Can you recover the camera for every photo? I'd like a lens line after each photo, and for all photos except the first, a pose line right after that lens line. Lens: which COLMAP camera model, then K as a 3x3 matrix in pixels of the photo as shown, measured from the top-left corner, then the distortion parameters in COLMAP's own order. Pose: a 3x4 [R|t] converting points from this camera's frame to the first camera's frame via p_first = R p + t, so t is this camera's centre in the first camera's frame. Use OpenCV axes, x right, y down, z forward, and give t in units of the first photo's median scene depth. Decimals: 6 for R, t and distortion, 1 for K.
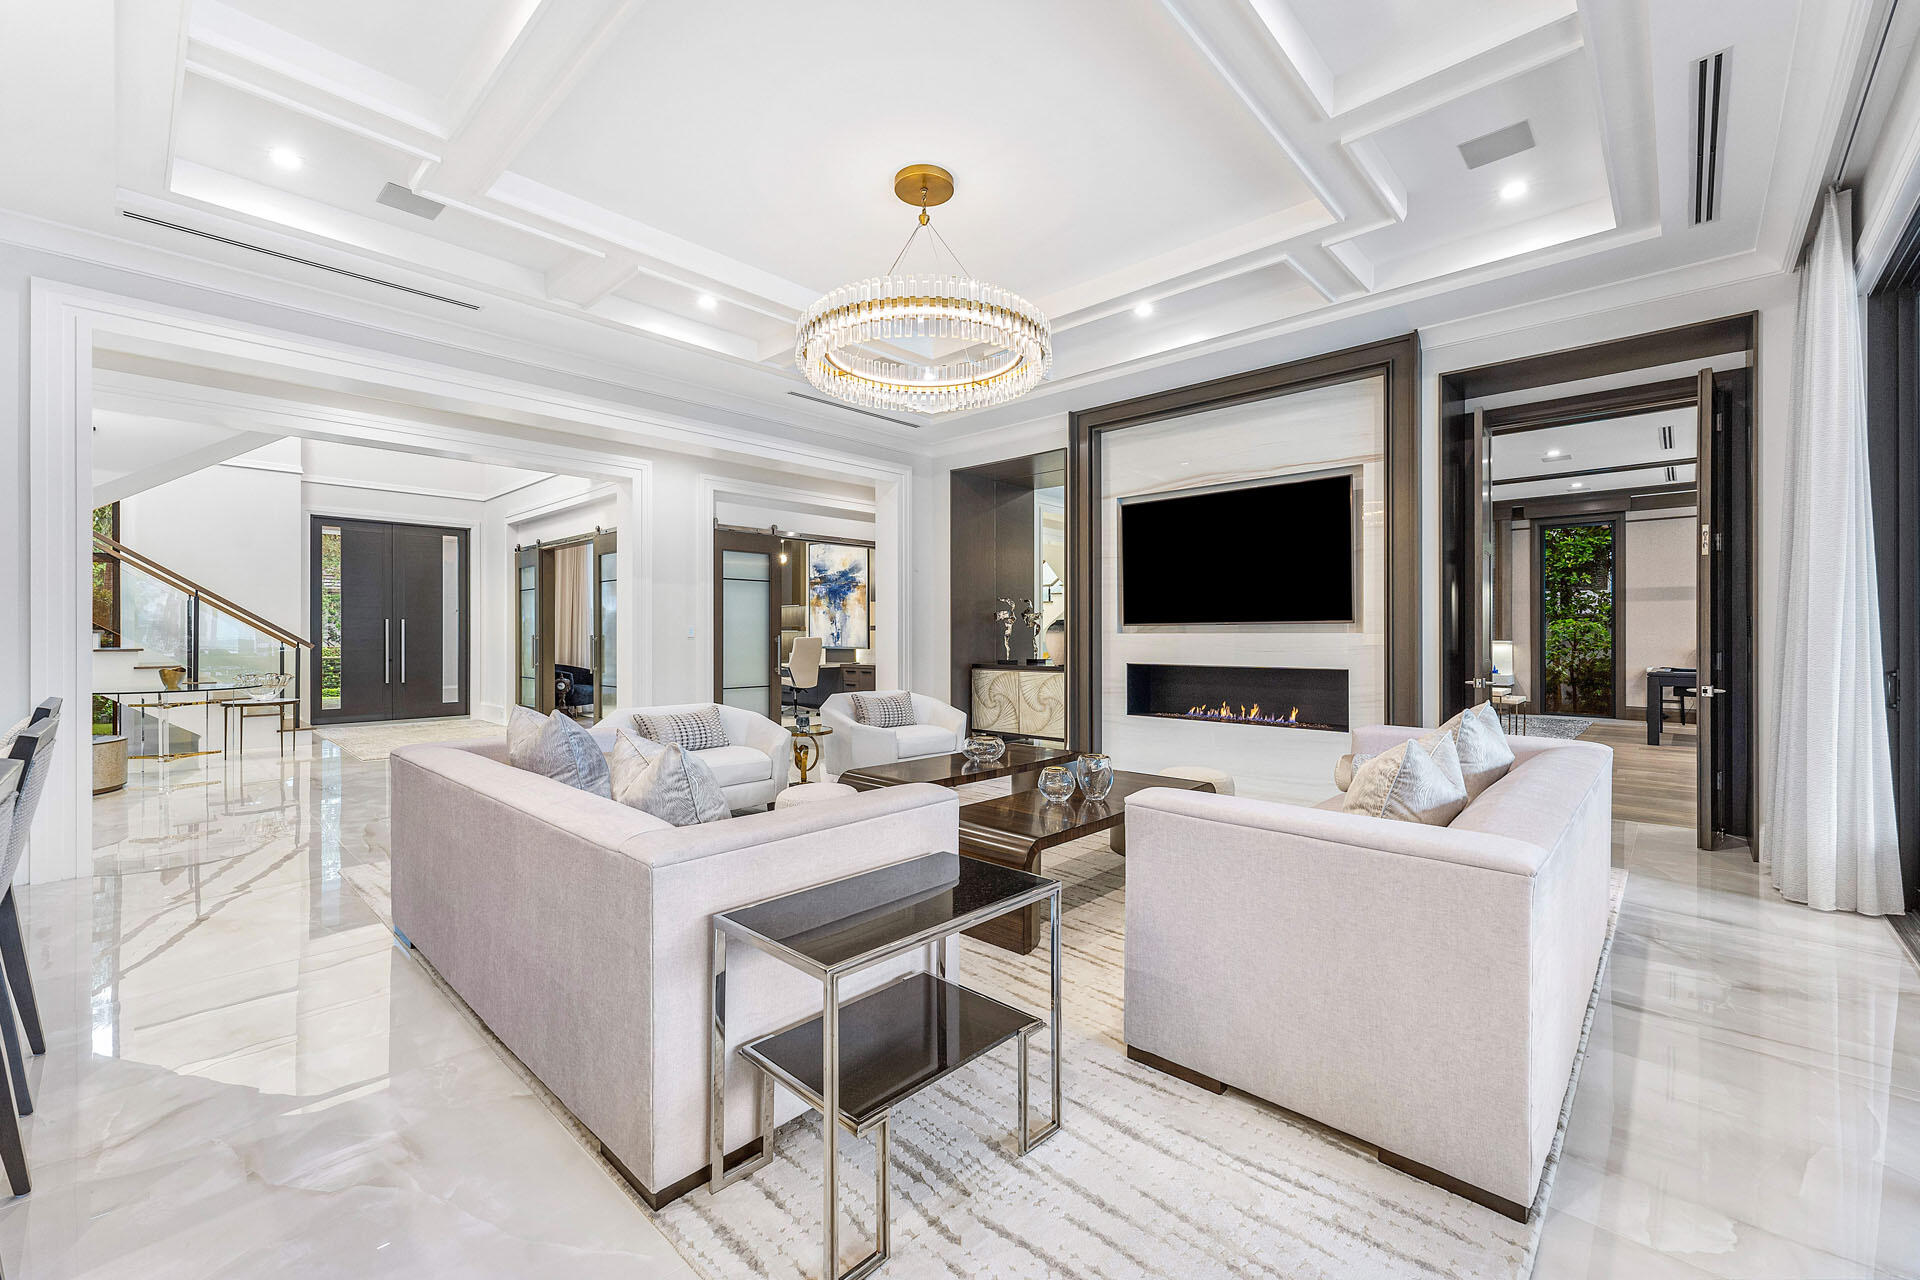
lens RADIAL K [[783.3, 0, 946.3], [0, 783.3, 633.3], [0, 0, 1]] dist [0.000967, -0.000182]
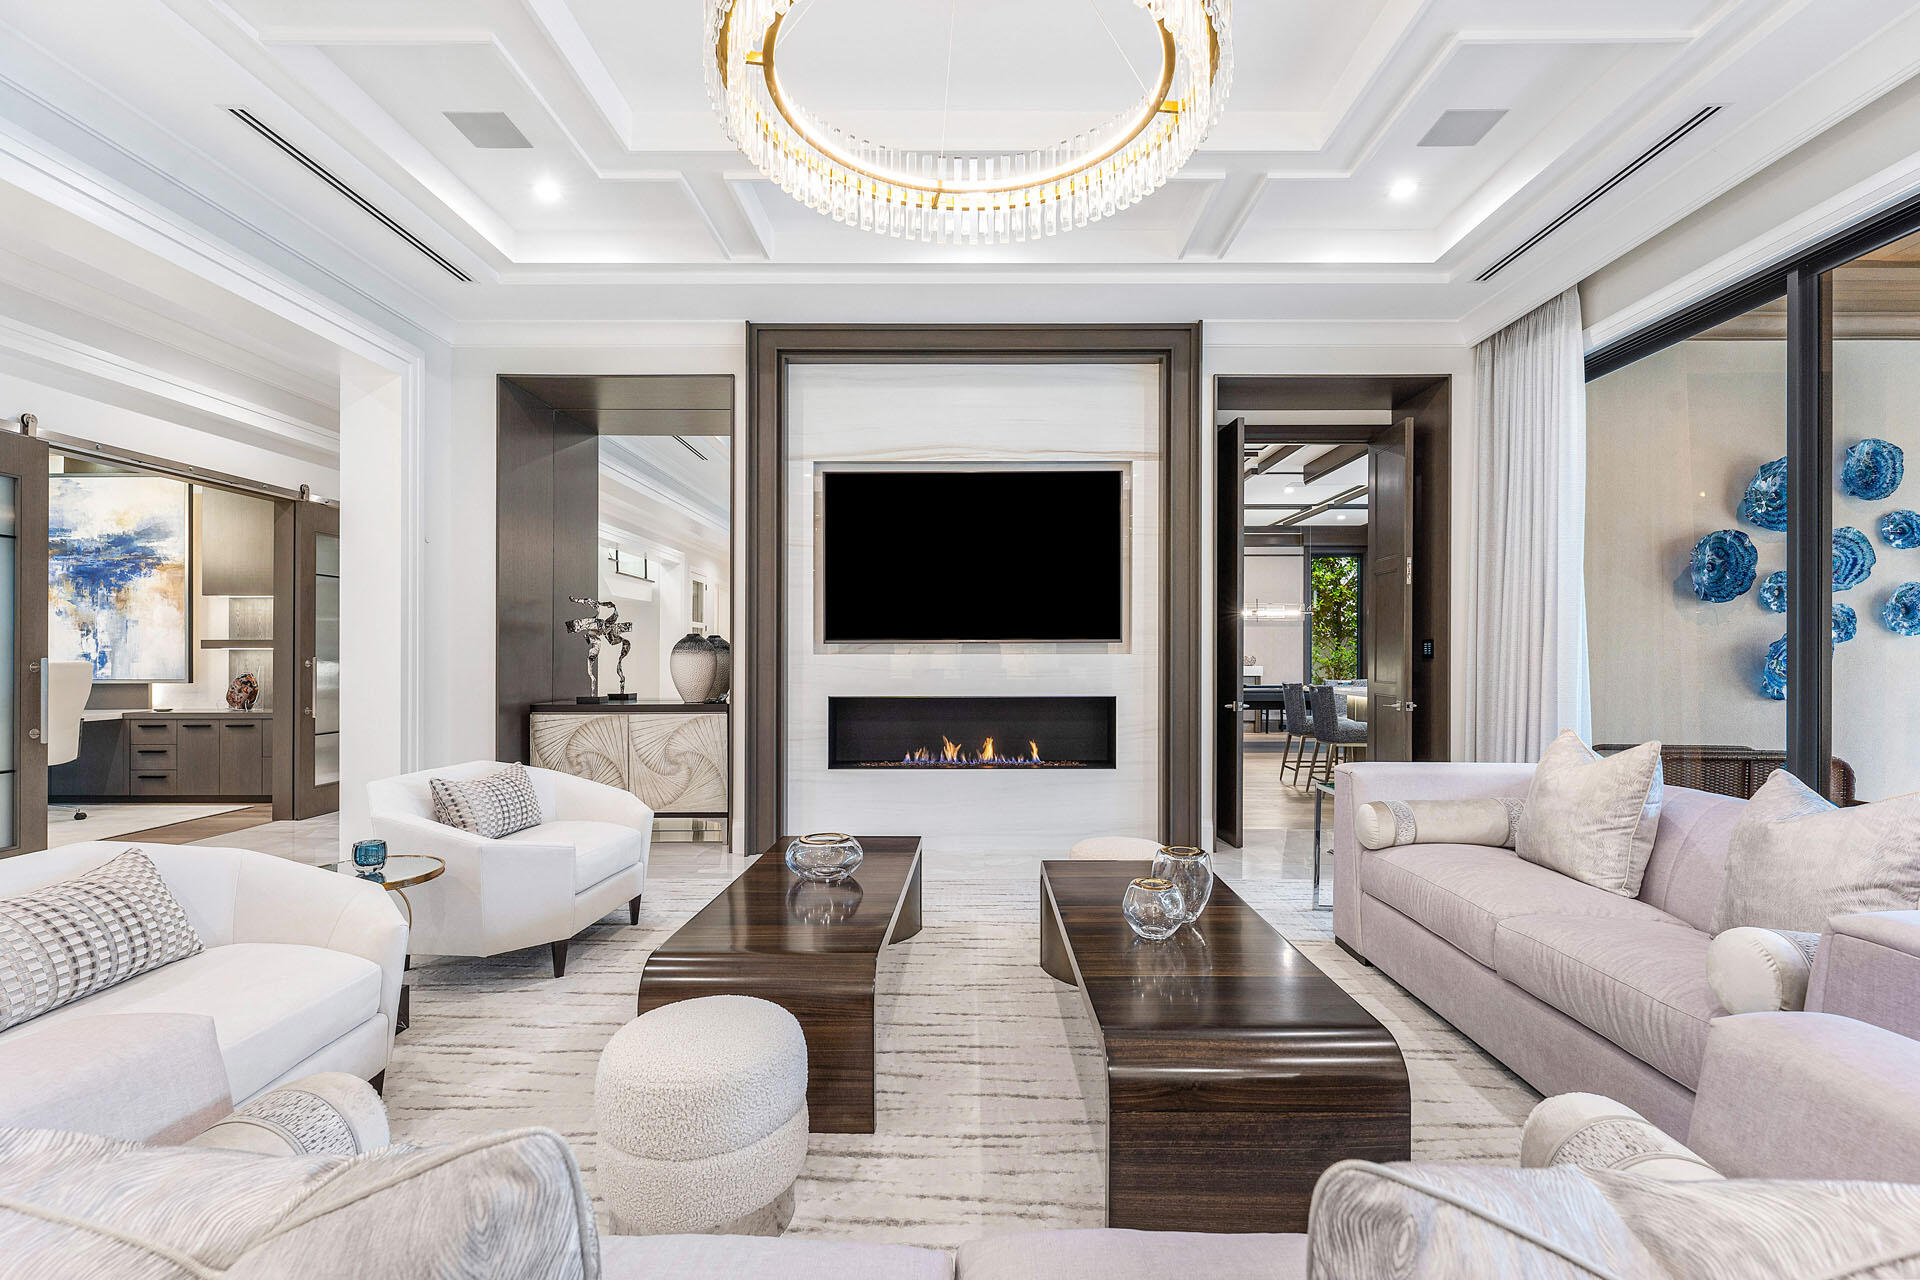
lens RADIAL K [[880.9, 0, 967.5], [0, 880.9, 654.2], [0, 0, 1]] dist [-0.001443, -0.000983]
pose [[0.726108, 0.001235, 0.687580, -0.211723], [-0.000778, 0.999999, -0.000975, 0.000710], [-0.687580, 0.000173, 0.726108, 0.313666]]
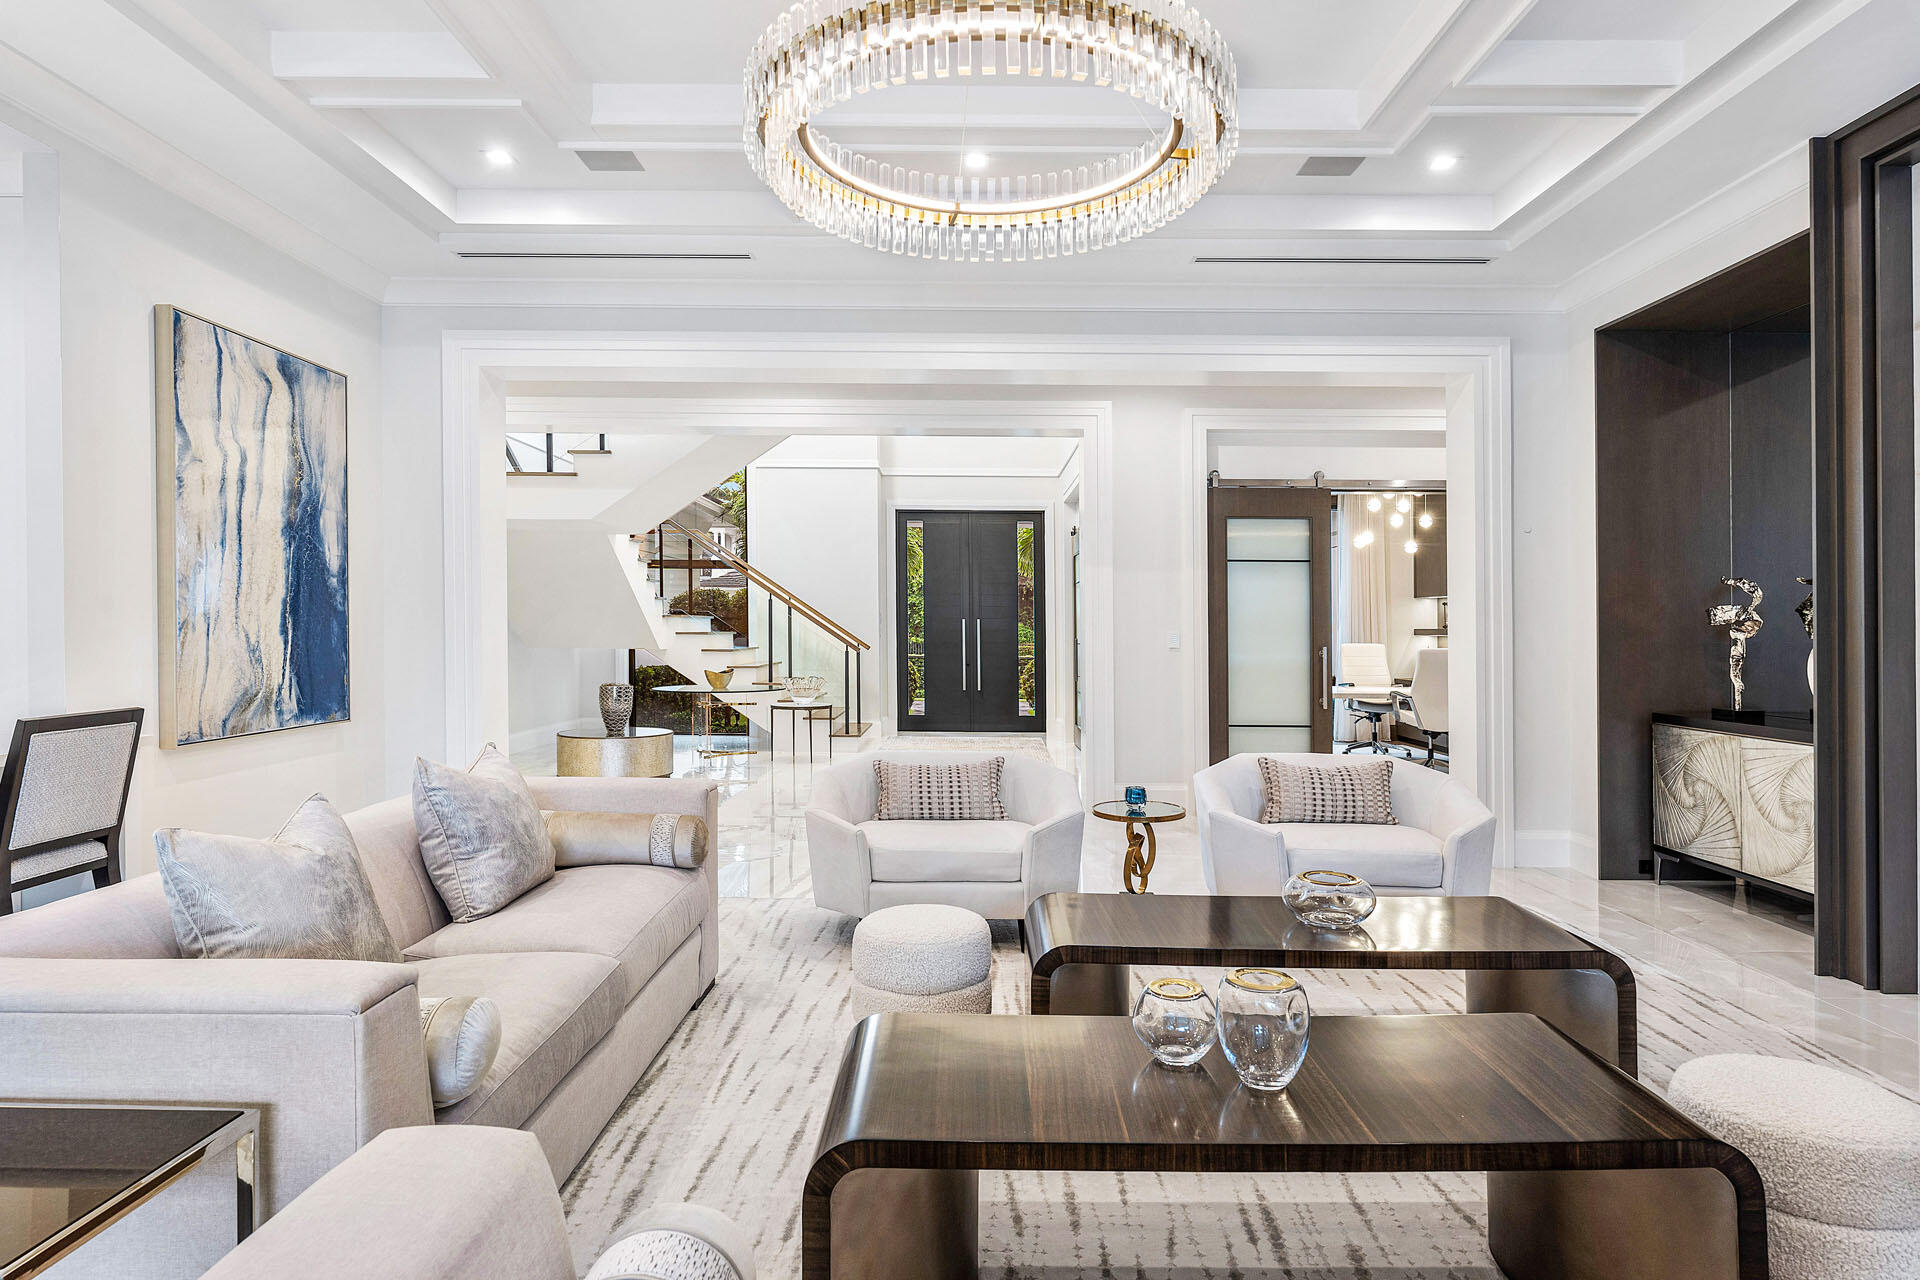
lens RADIAL K [[1053.8, 0, 970.1], [0, 1053.8, 631.0], [0, 0, 1]] dist [0.000534, -0.000274]
pose [[0.687439, 0.007221, -0.726206, 0.248880], [-0.005869, 0.999973, 0.004387, -0.014552], [0.726218, 0.001246, 0.687463, 0.259984]]
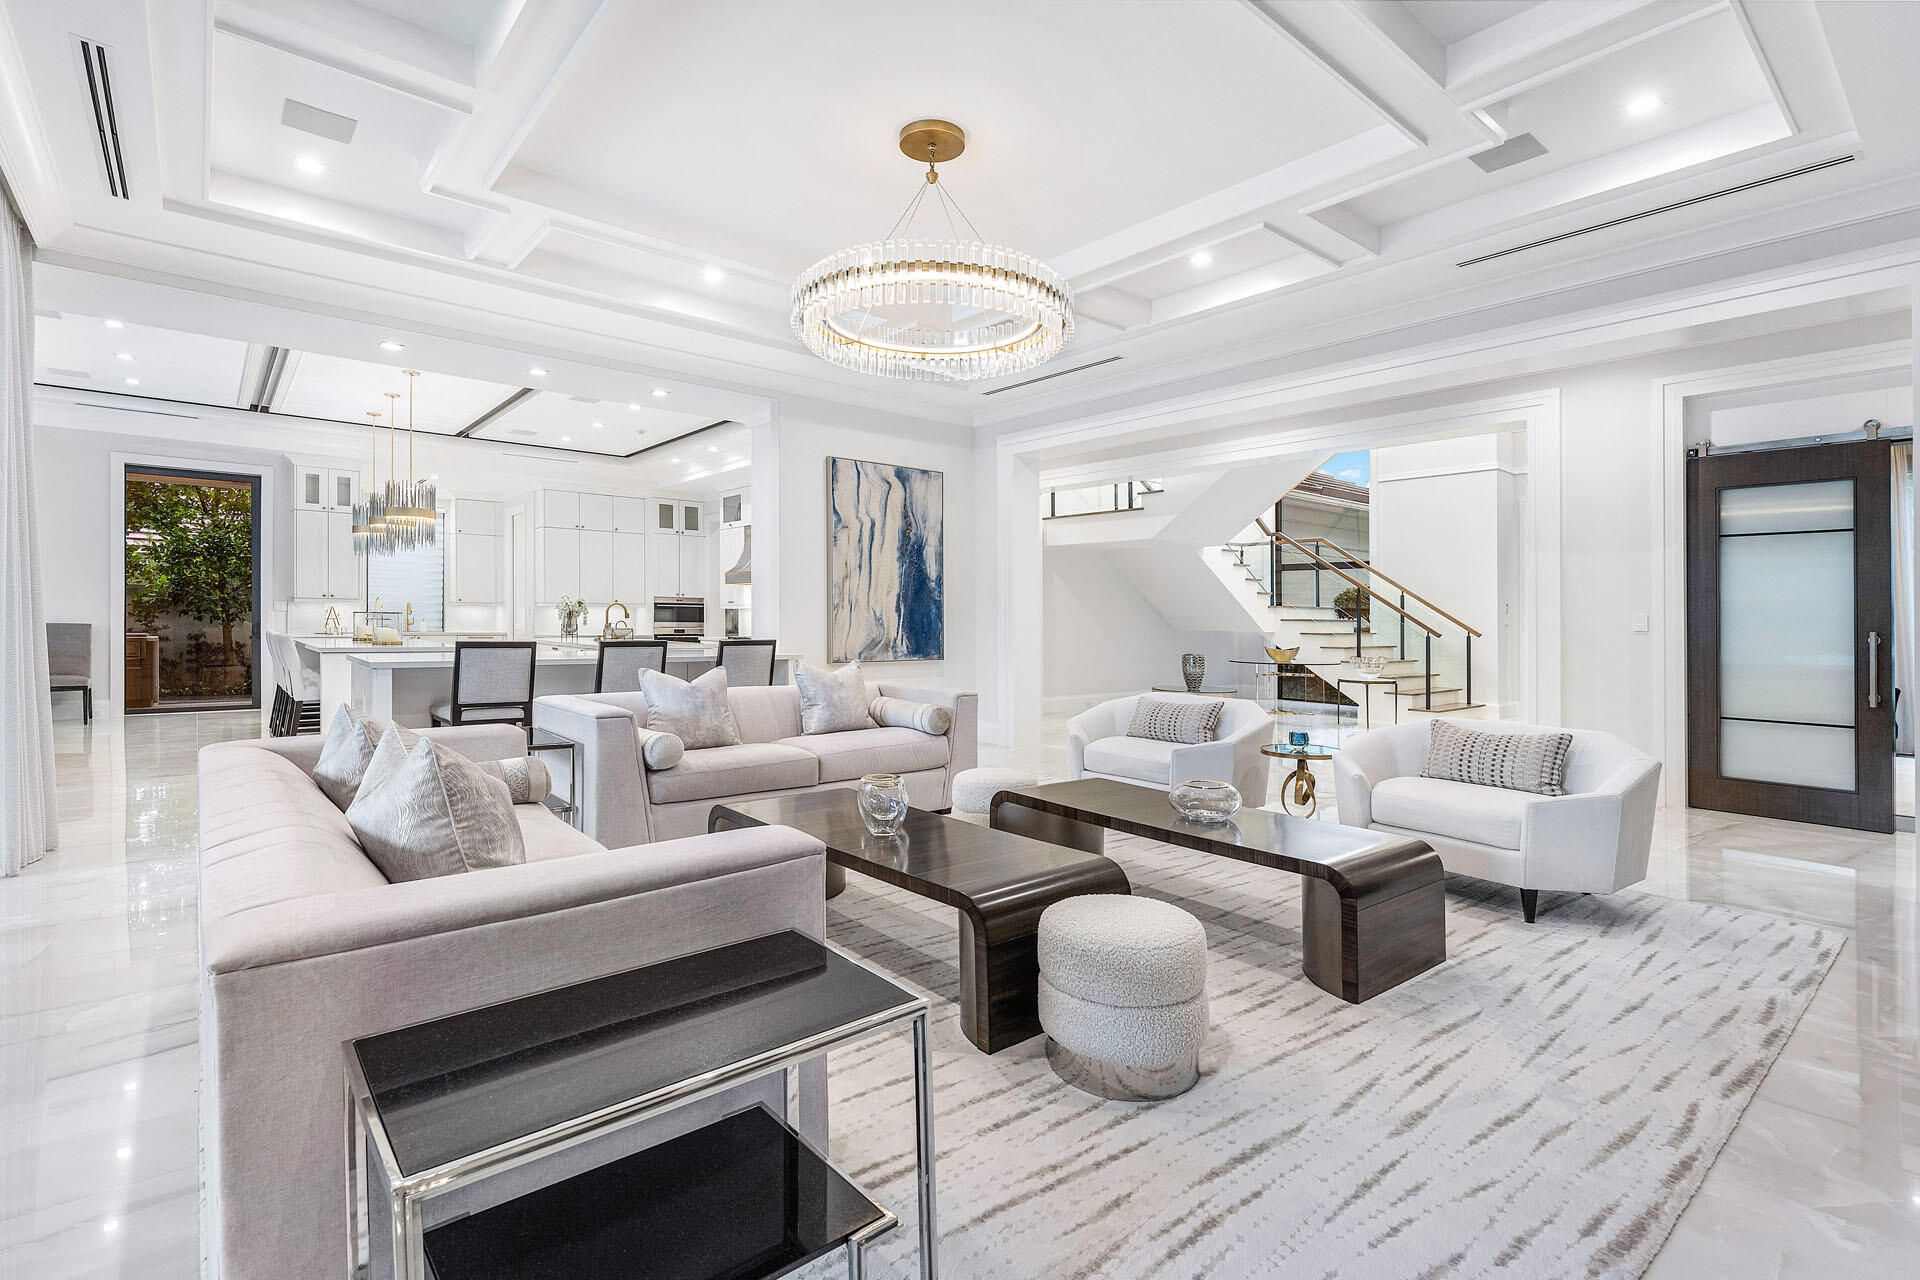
lens RADIAL K [[907.7, 0, 1041.8], [0, 907.7, 637.9], [0, 0, 1]] dist [0.008306, -0.000038]
pose [[-0.066646, 0.018579, -0.997604, 0.527033], [-0.008659, 0.999778, 0.019198, -0.000230], [0.997739, 0.009918, -0.066470, 0.601301]]
